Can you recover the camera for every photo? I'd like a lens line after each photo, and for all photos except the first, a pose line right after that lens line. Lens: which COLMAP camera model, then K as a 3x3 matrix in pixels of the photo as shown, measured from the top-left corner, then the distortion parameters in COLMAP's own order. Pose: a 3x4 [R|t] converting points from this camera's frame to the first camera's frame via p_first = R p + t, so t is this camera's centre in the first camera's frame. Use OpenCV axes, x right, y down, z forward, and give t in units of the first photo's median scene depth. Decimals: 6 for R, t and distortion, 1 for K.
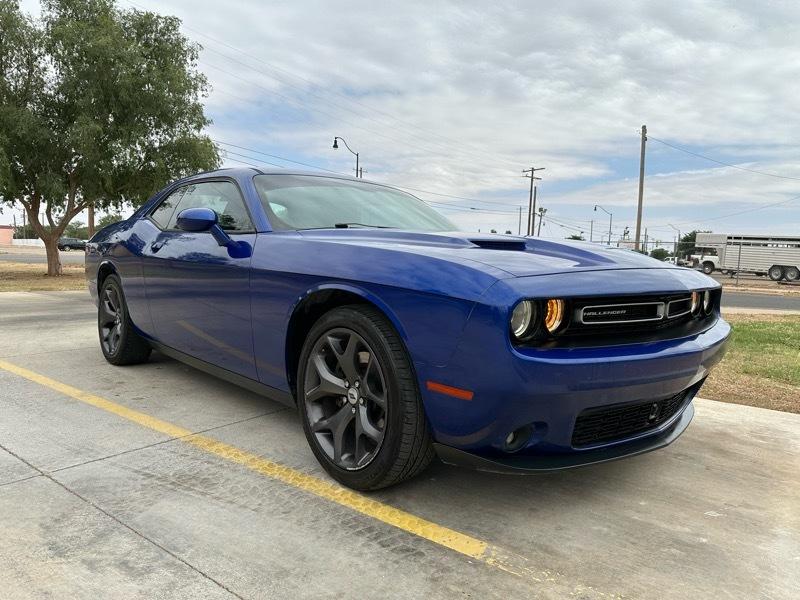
lens RADIAL K [[566.7, 0, 395.8], [0, 566.7, 306.0], [0, 0, 1]] dist [0.033915, -0.045661]
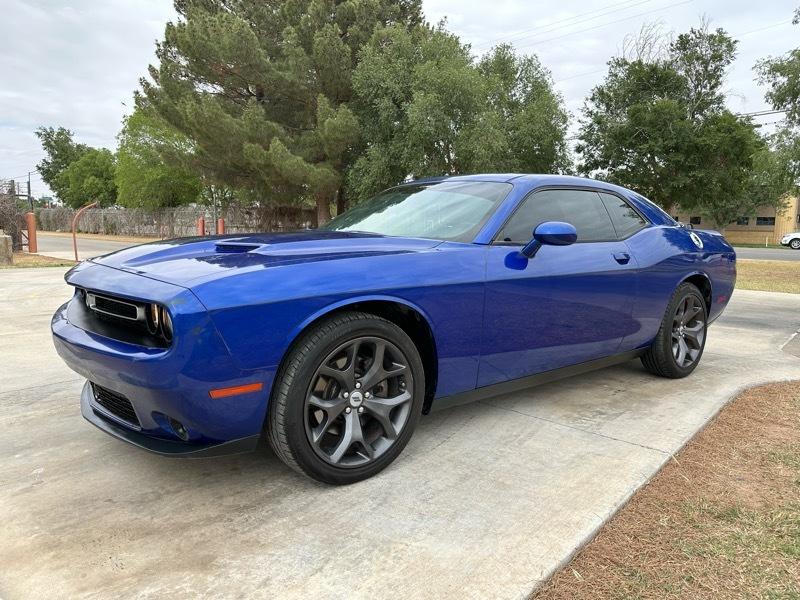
lens RADIAL K [[566.9, 0, 400.0], [0, 566.9, 300.0], [0, 0, 1]] dist [0.028512, -0.045485]
pose [[-0.056623, 0.101323, -0.993241, 1.443832], [-0.118309, 0.987147, 0.107445, -0.174651], [0.991361, 0.123593, -0.043908, 1.534542]]
